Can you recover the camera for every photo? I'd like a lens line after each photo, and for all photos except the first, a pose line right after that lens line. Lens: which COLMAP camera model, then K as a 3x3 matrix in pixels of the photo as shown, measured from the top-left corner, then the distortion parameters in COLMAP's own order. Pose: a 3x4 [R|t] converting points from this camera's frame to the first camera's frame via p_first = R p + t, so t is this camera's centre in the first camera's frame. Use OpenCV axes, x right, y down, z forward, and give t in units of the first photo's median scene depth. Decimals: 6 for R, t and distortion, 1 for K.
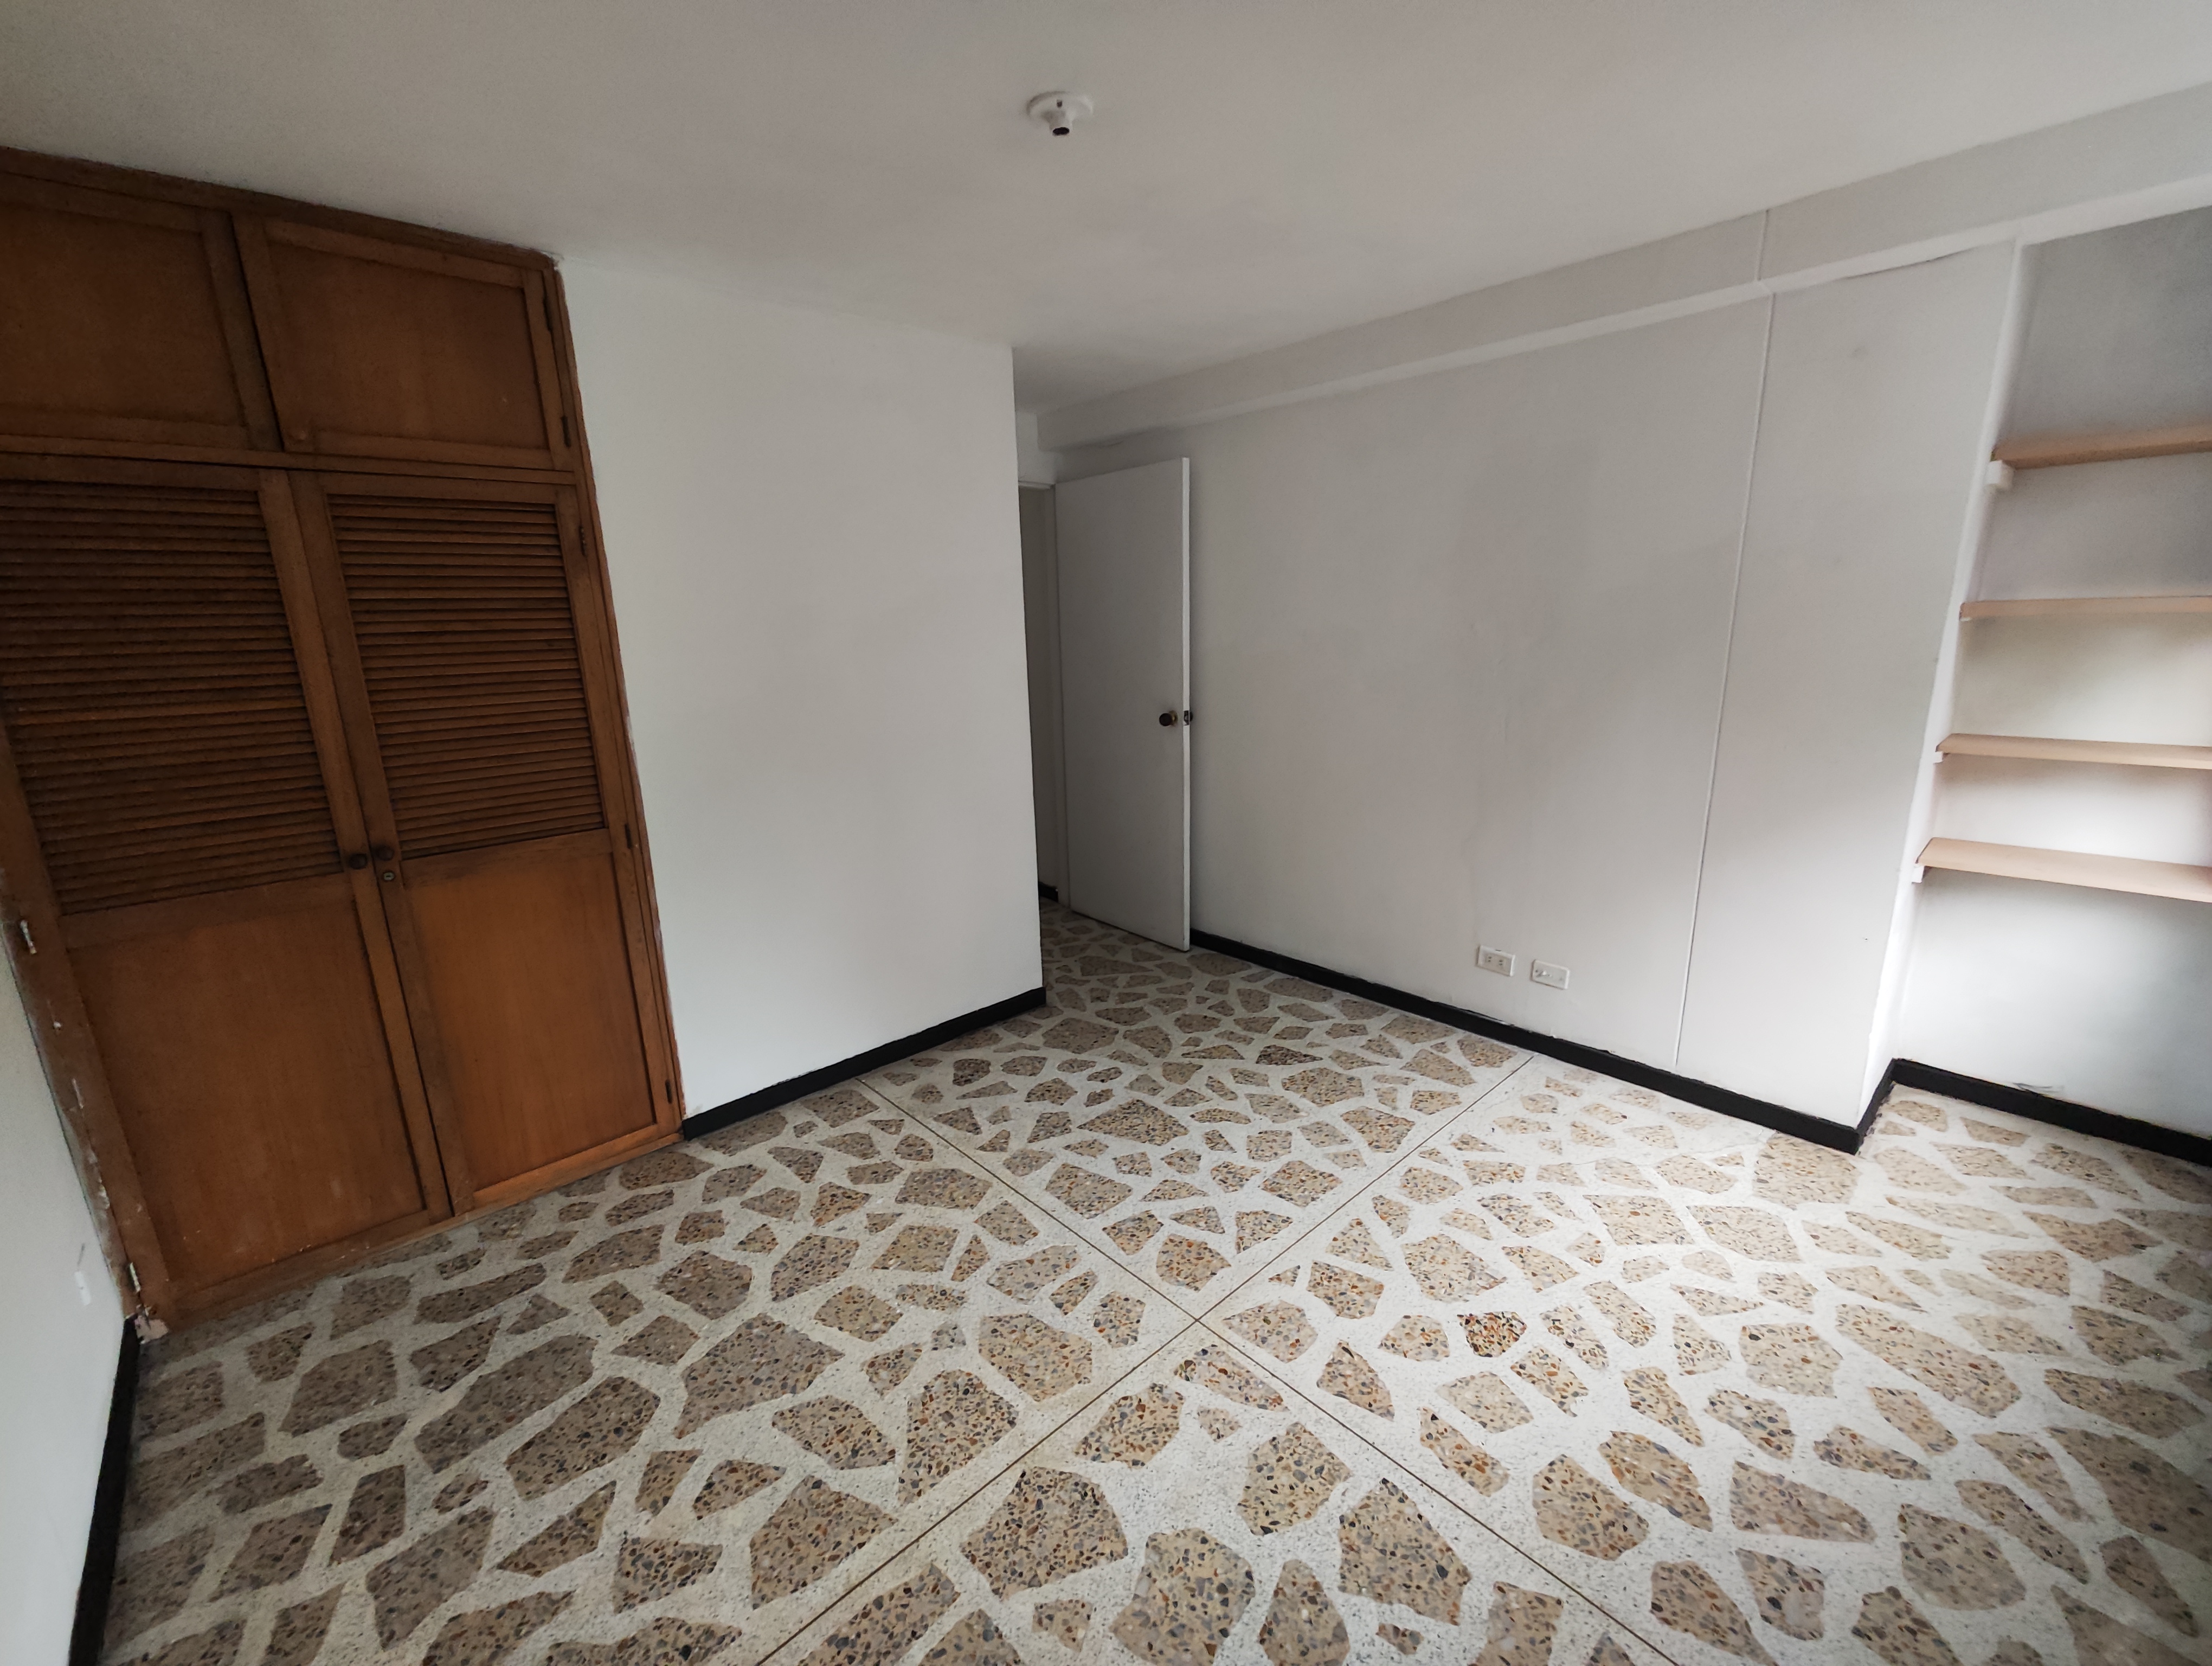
lens RADIAL K [[916.2, 0, 1096.9], [0, 916.2, 835.0], [0, 0, 1]] dist [-0.001880, 0.002053]
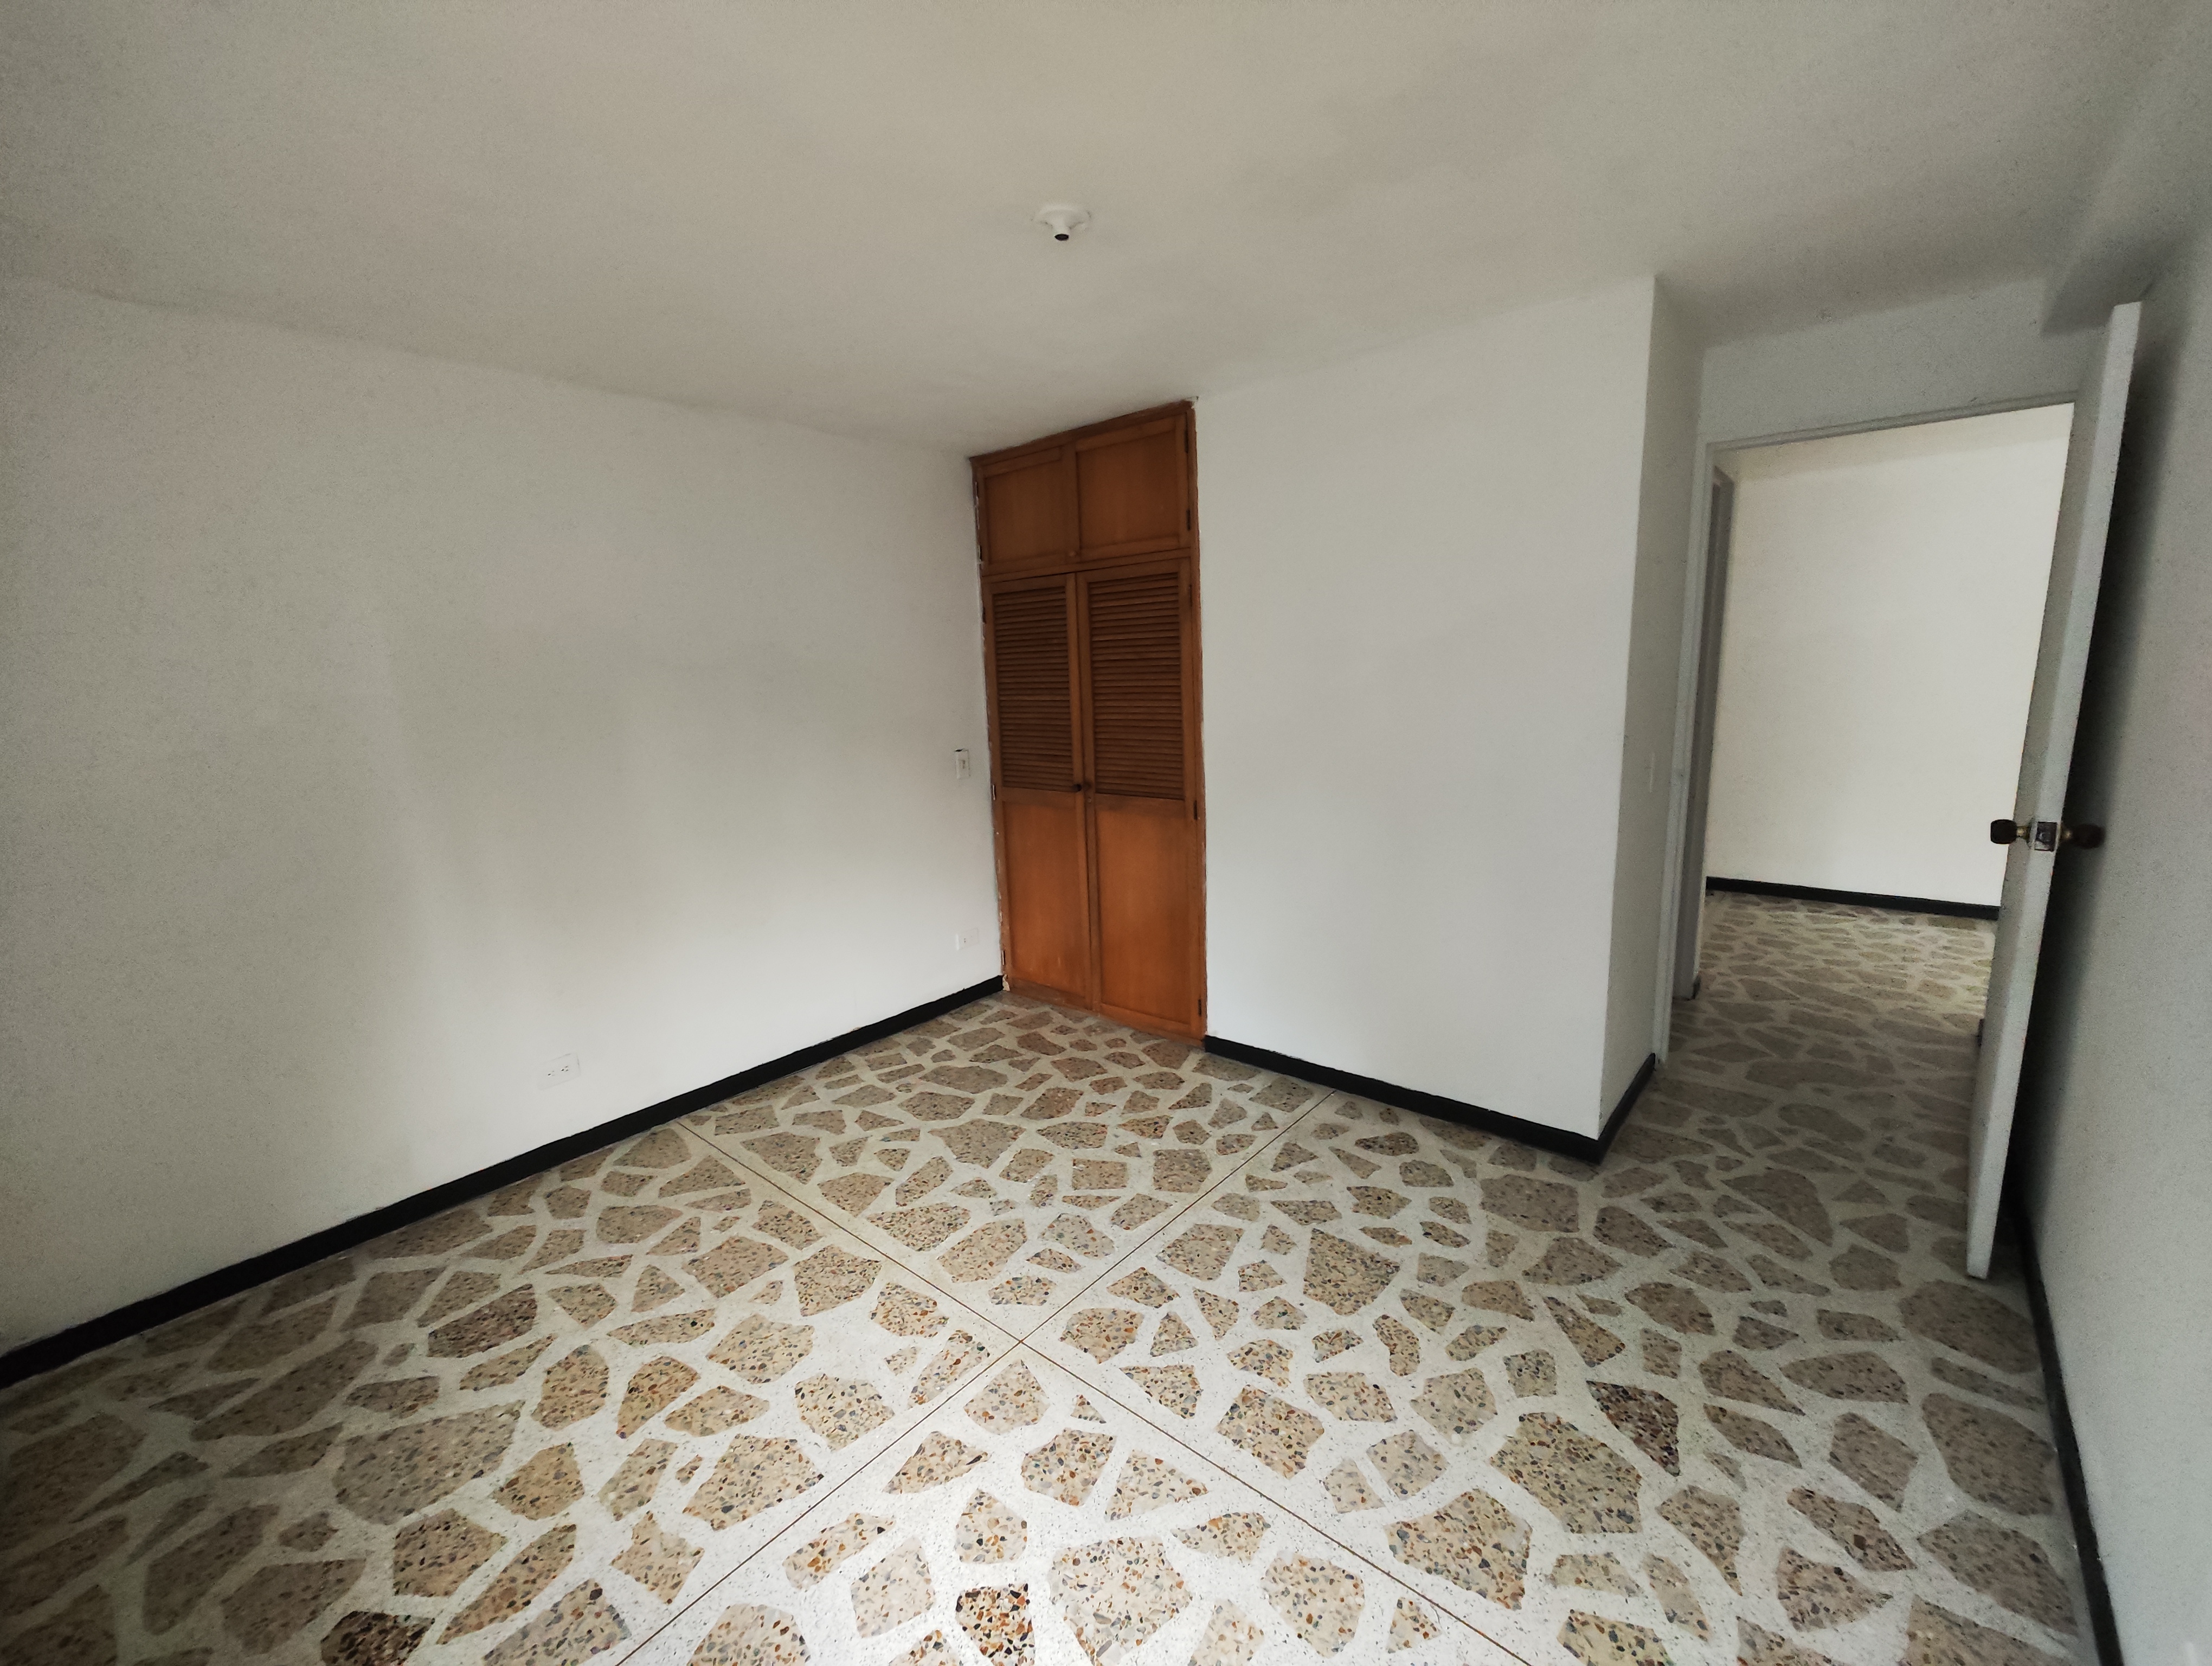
lens RADIAL K [[916.2, 0, 1093.2], [0, 916.2, 830.4], [0, 0, 1]] dist [-0.001880, 0.002053]
pose [[0.118768, 0.196922, -0.973199, 0.936857], [-0.195479, 0.965591, 0.171526, -0.201844], [0.973490, 0.169868, 0.153176, 0.767042]]
